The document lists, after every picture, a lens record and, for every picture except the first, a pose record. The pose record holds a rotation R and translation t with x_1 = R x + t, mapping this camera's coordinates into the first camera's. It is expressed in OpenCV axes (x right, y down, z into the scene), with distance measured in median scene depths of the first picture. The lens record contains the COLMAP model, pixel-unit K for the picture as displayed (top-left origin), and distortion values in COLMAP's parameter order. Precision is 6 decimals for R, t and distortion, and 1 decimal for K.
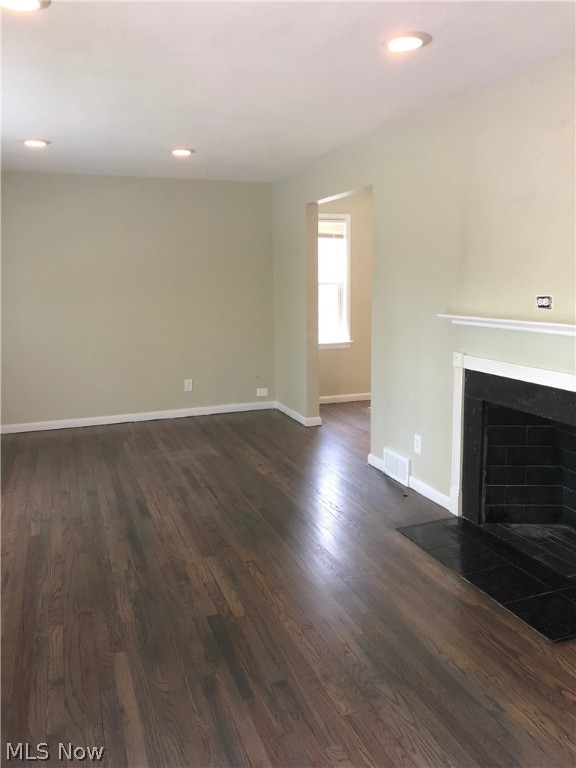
lens RADIAL K [[626.8, 0, 290.7], [0, 626.8, 374.3], [0, 0, 1]] dist [0.018970, -0.007546]
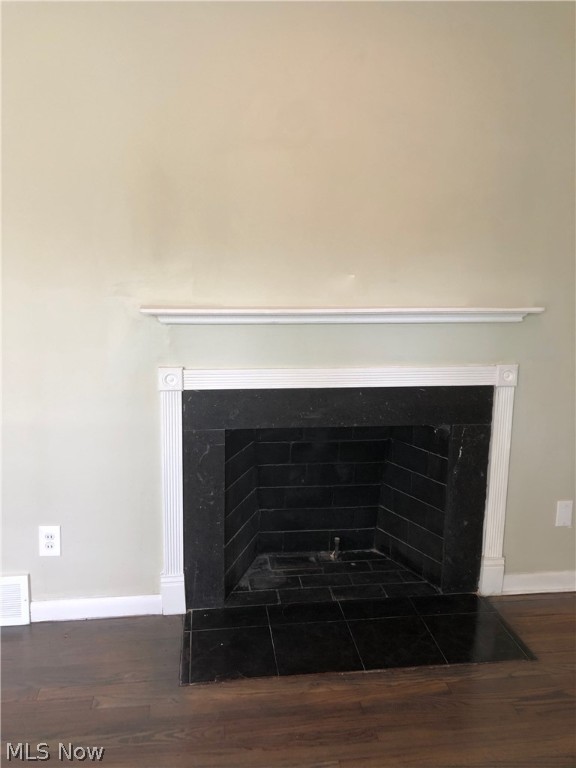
lens RADIAL K [[626.8, 0, 290.7], [0, 626.8, 374.3], [0, 0, 1]] dist [0.018970, -0.007546]
pose [[0.230106, -0.142724, 0.962643, -0.326319], [0.140104, 0.983741, 0.112363, -0.084356], [-0.963028, 0.109014, 0.246361, 0.743088]]
